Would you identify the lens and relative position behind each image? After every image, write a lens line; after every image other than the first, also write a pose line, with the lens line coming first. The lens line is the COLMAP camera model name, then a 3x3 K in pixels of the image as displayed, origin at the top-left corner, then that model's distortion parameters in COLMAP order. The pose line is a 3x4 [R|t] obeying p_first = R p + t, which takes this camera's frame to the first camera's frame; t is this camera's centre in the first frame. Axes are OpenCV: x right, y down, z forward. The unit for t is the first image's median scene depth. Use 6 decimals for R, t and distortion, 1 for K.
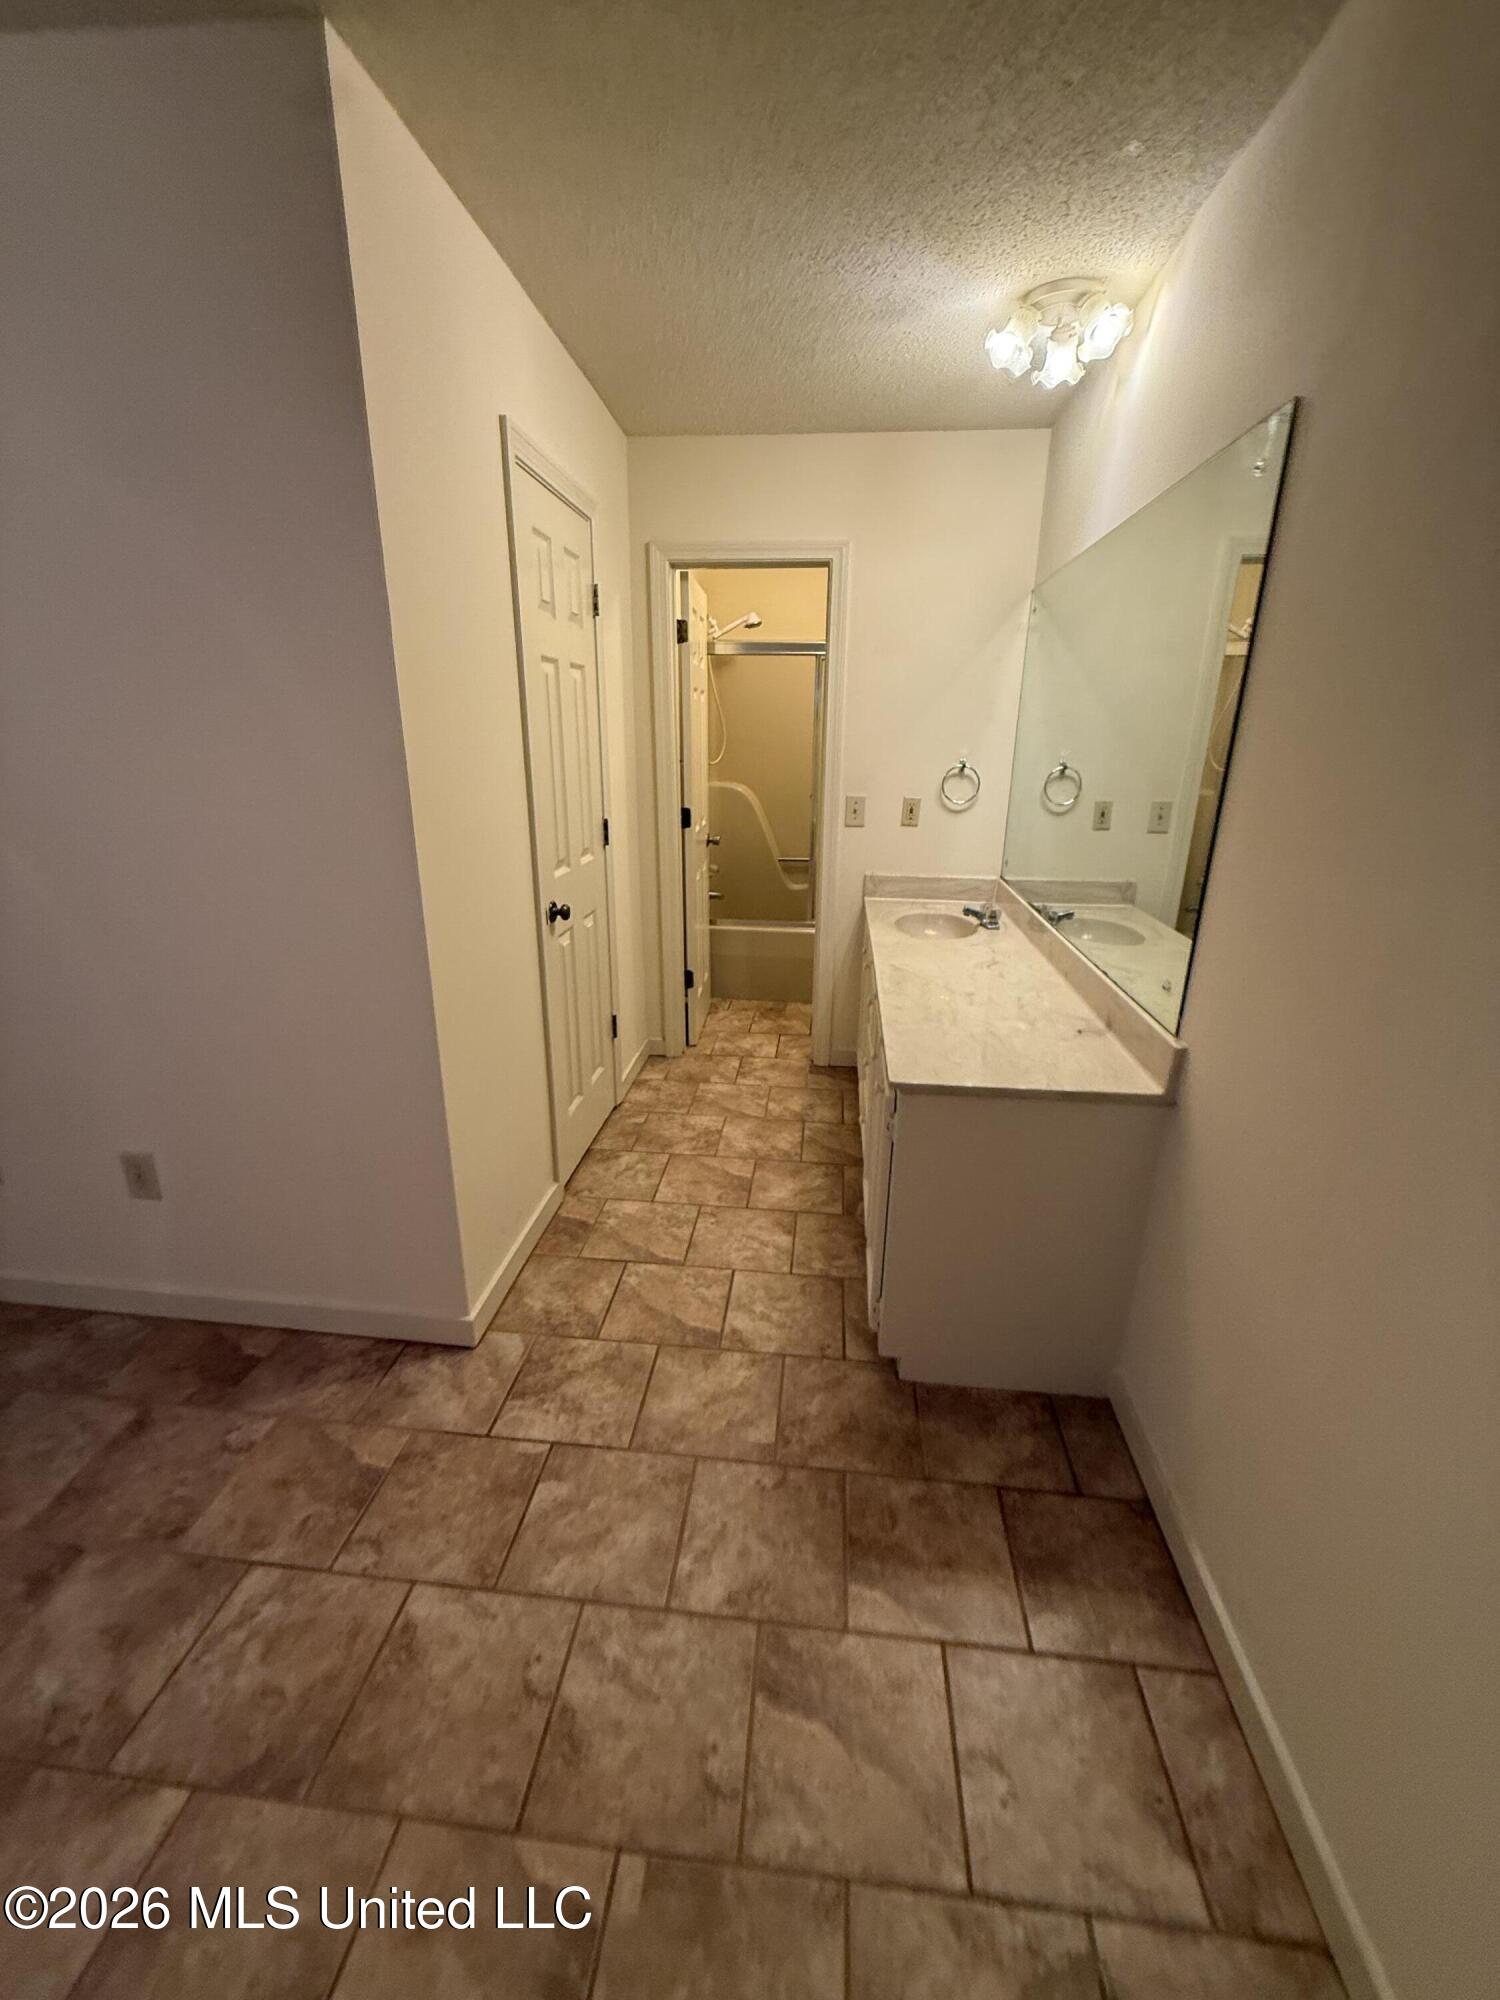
lens RADIAL K [[797.8, 0, 762.3], [0, 797.8, 992.1], [0, 0, 1]] dist [-0.001053, 0.000346]
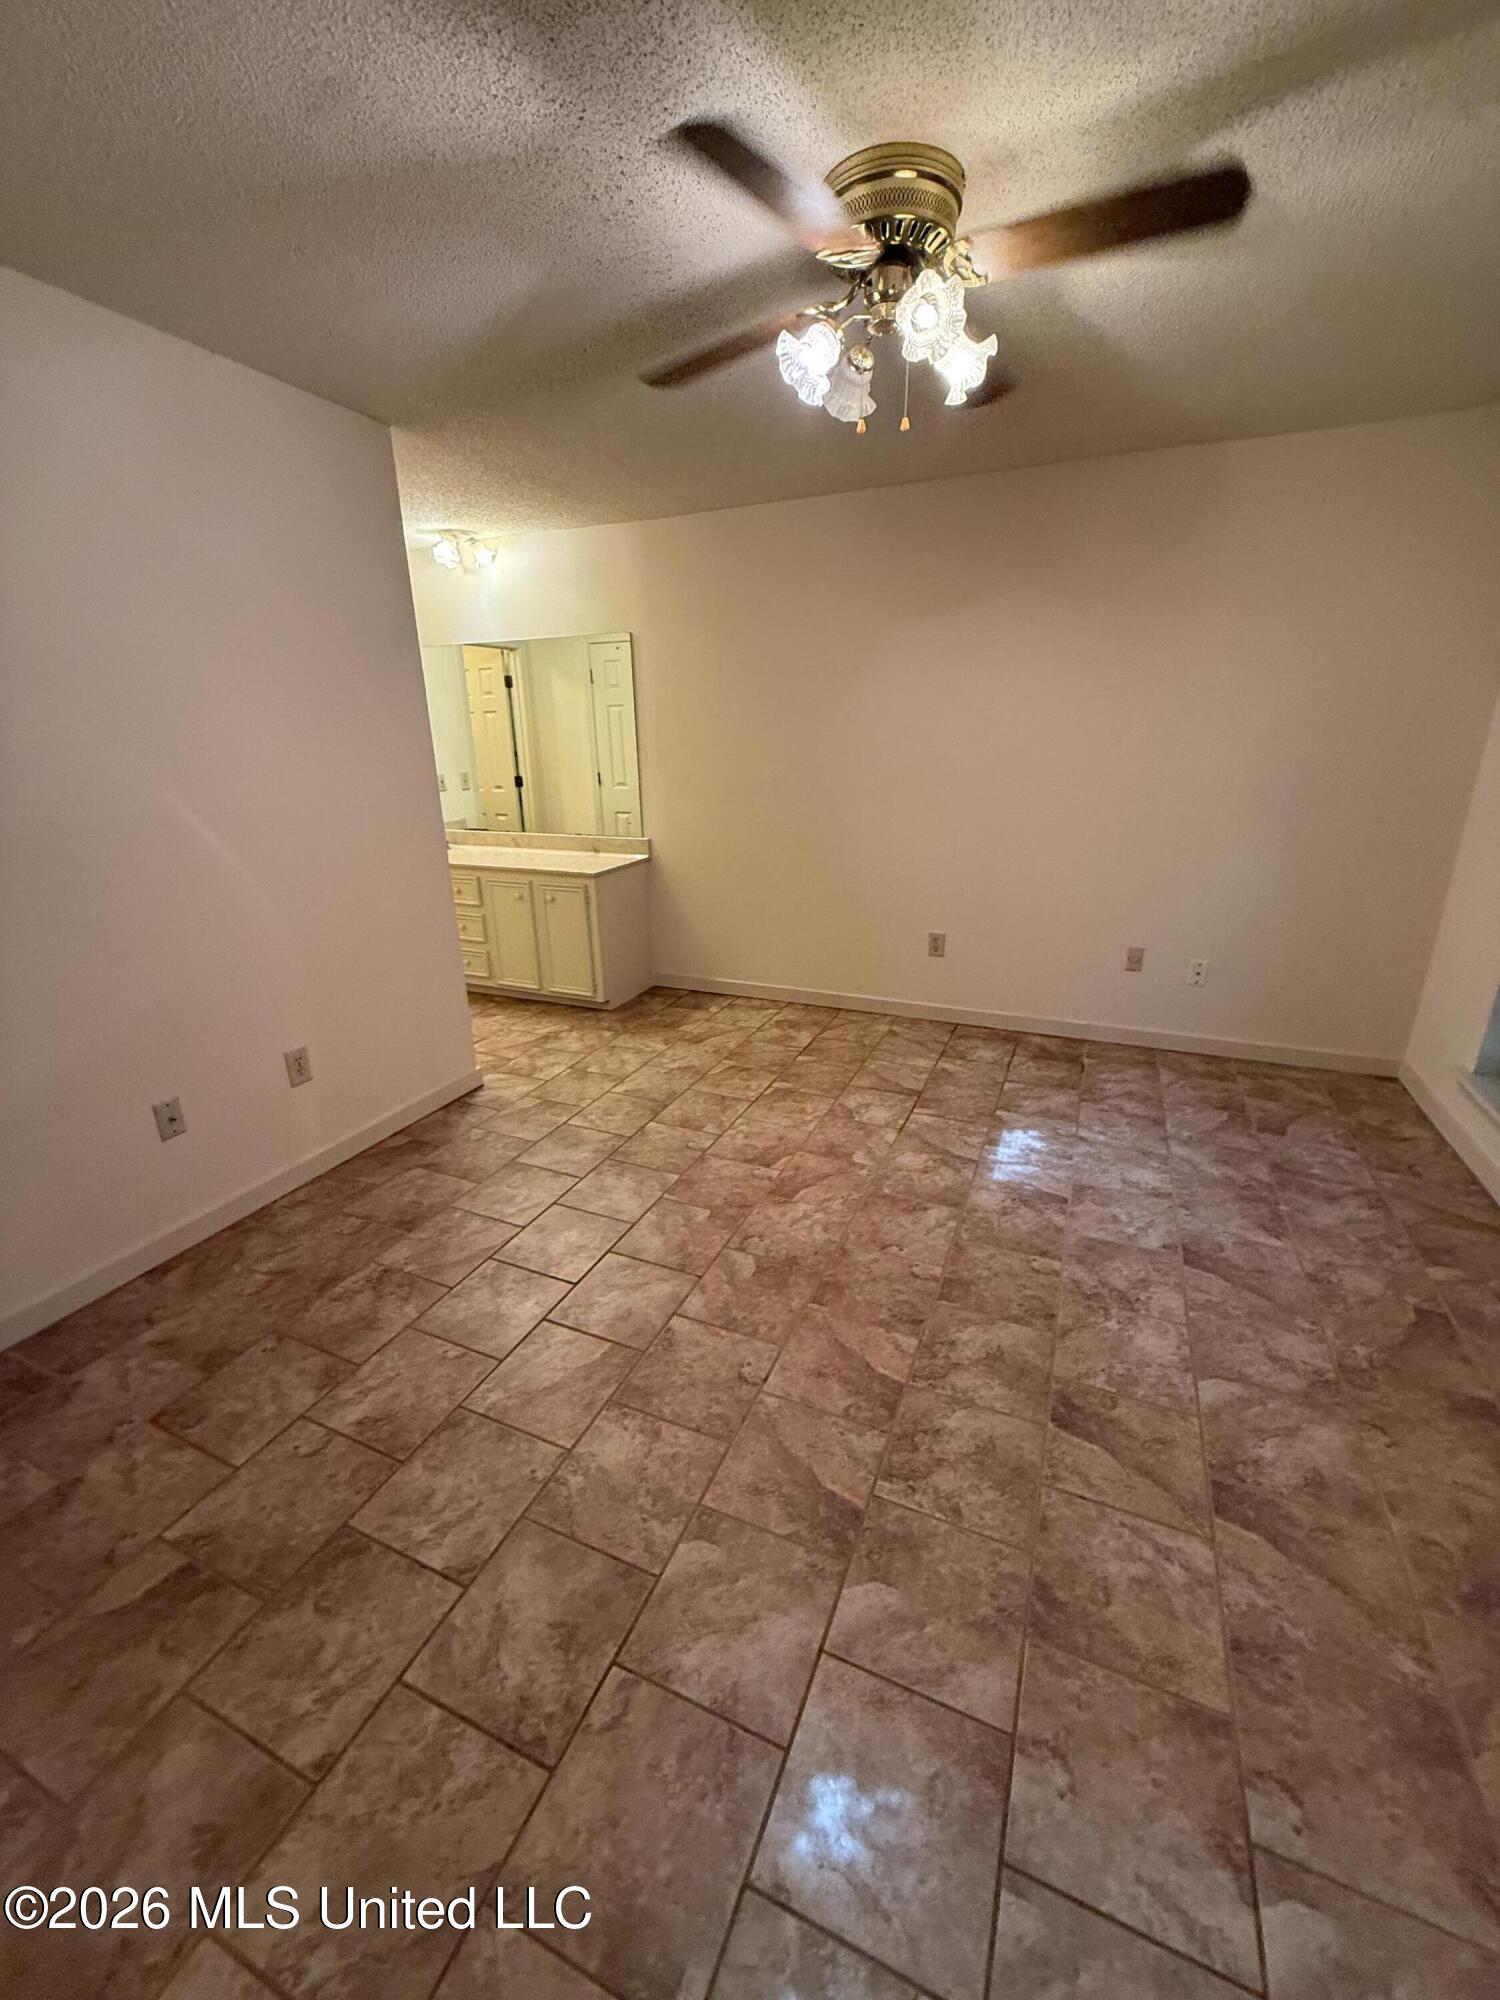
lens RADIAL K [[797.8, 0, 745.4], [0, 797.8, 990.1], [0, 0, 1]] dist [-0.001053, 0.000346]
pose [[0.315725, -0.315341, 0.894918, -1.804517], [0.314506, 0.924622, 0.214850, 0.052179], [-0.895211, 0.213623, 0.391103, -0.291036]]
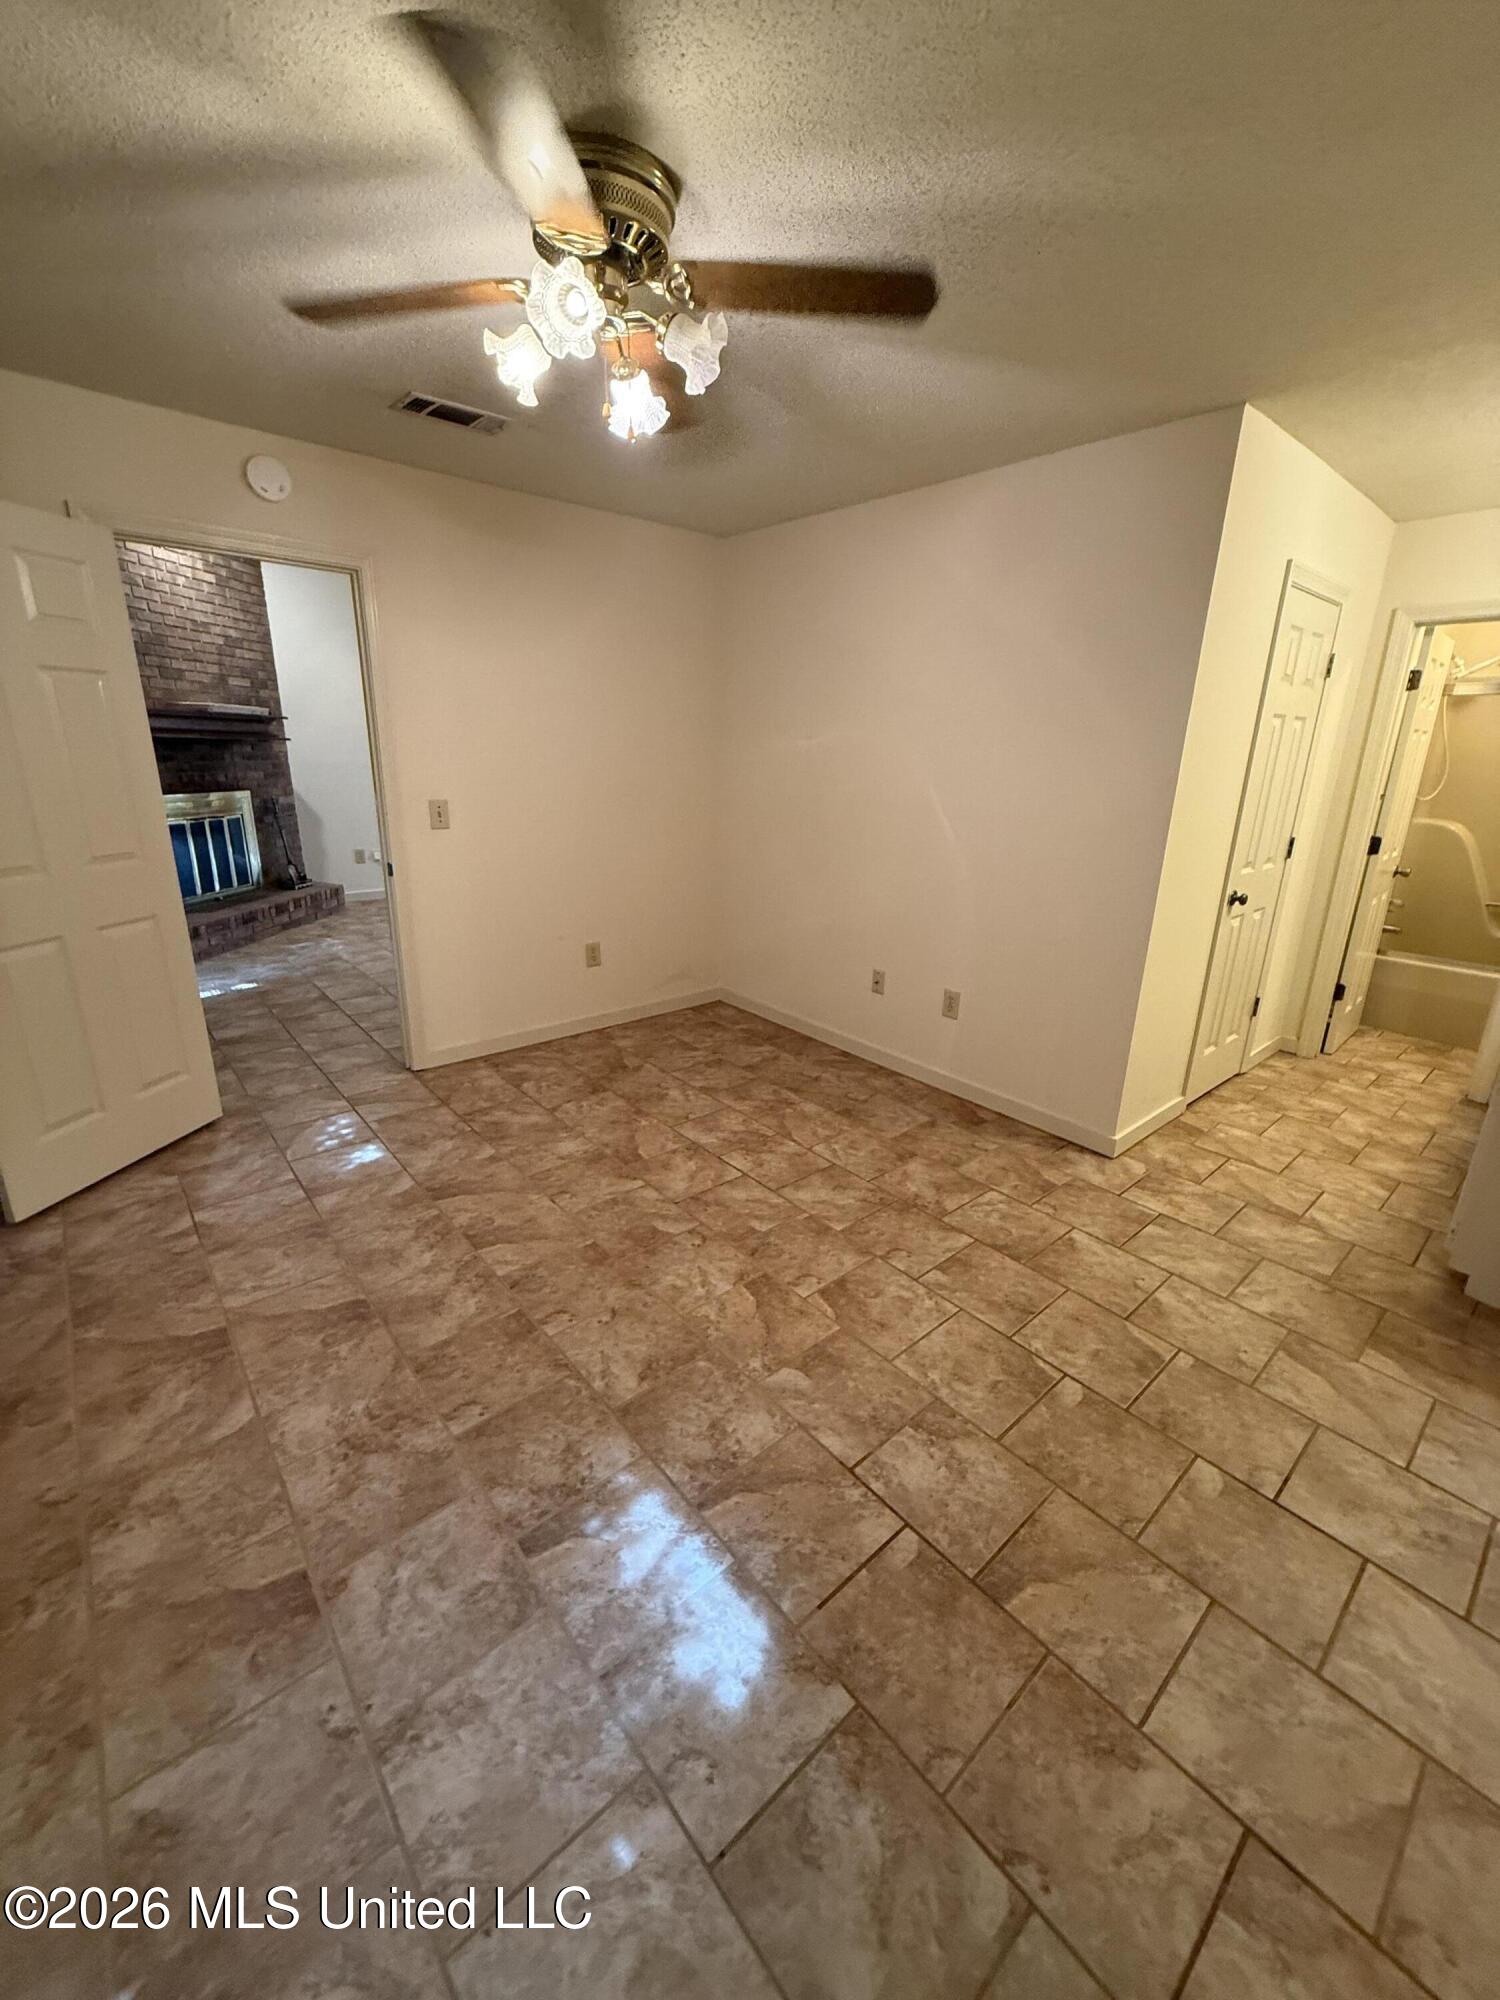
lens RADIAL K [[797.8, 0, 753.3], [0, 797.8, 991.4], [0, 0, 1]] dist [-0.001053, 0.000346]
pose [[0.723329, 0.201446, -0.660465, 0.098098], [-0.225122, 0.973035, 0.050232, 0.219110], [0.652775, 0.112351, 0.749175, -0.692185]]
